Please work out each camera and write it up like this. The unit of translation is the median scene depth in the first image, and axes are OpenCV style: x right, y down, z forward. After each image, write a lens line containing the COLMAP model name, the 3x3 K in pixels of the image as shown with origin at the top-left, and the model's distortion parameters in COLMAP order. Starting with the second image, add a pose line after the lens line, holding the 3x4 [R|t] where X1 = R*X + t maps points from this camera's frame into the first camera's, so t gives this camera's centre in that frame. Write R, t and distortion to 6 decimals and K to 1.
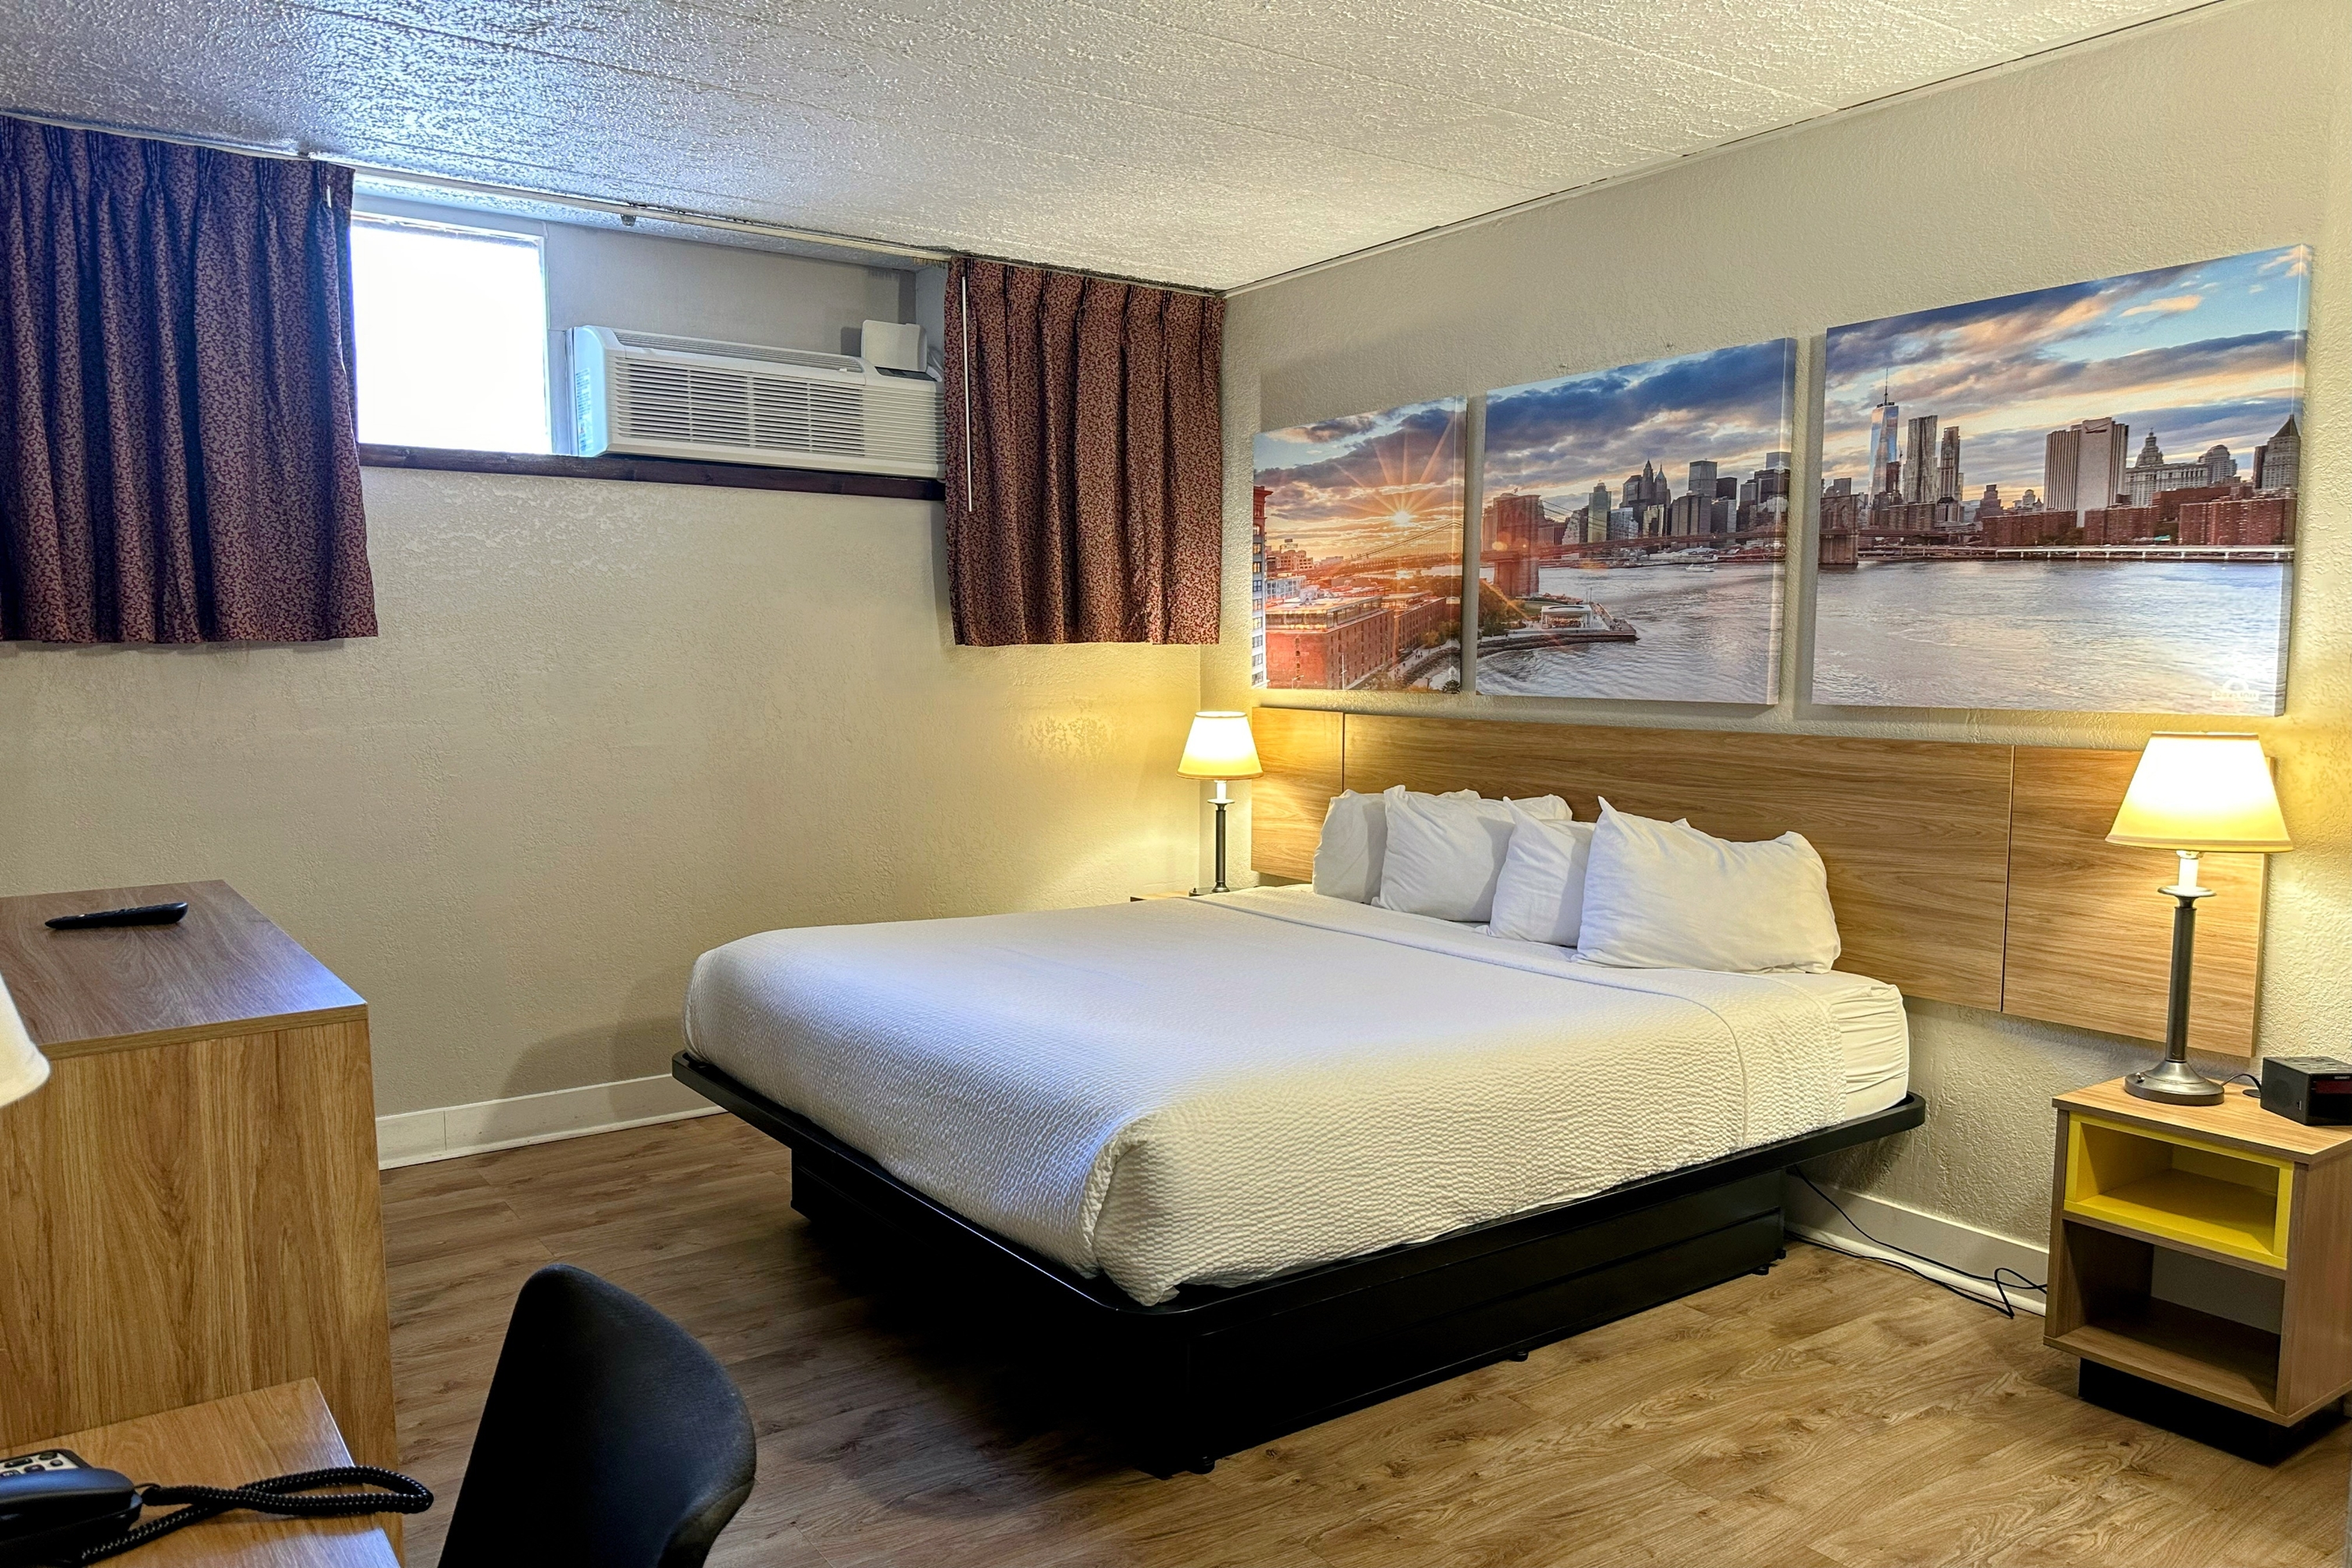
lens RADIAL K [[1633.8, 0, 1176.0], [0, 1633.8, 784.0], [0, 0, 1]] dist [-0.000905, -0.000328]
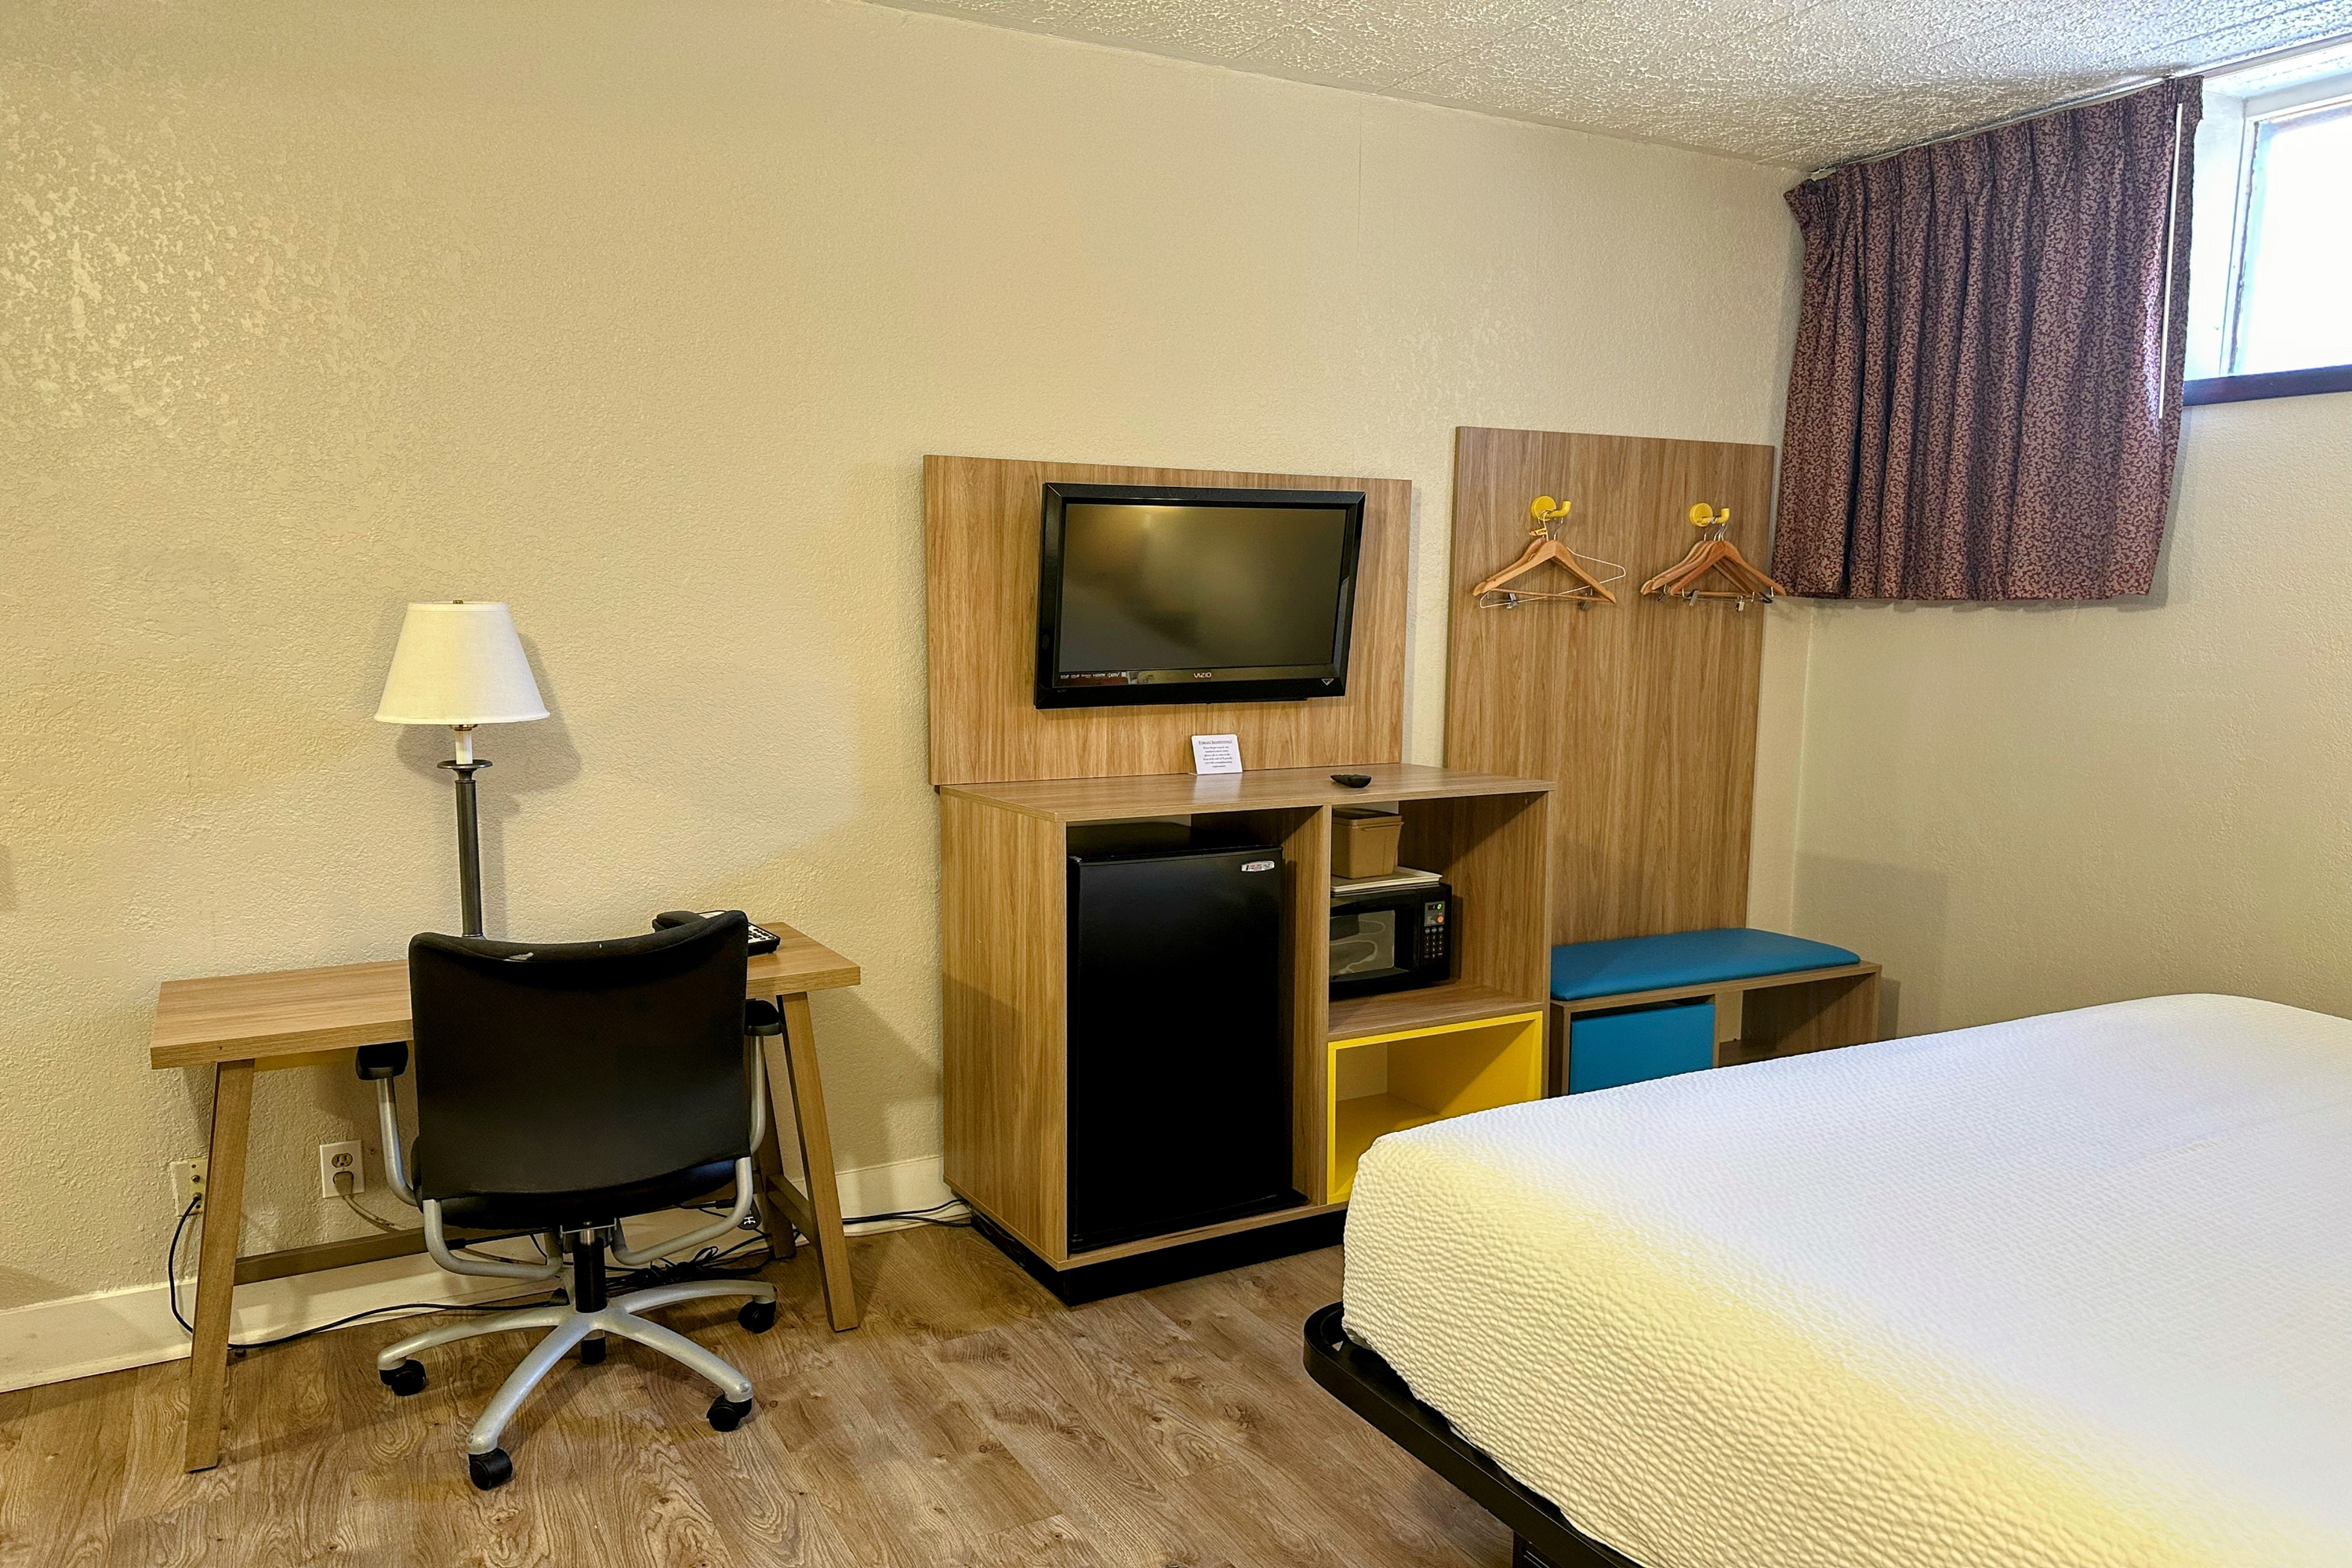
lens RADIAL K [[1633.8, 0, 1176.0], [0, 1633.8, 784.0], [0, 0, 1]] dist [-0.000905, -0.000328]
pose [[-0.116848, 0.112133, -0.986799, 0.520756], [-0.086115, 0.988720, 0.122548, -0.051638], [0.989409, 0.099297, -0.105874, 0.596614]]
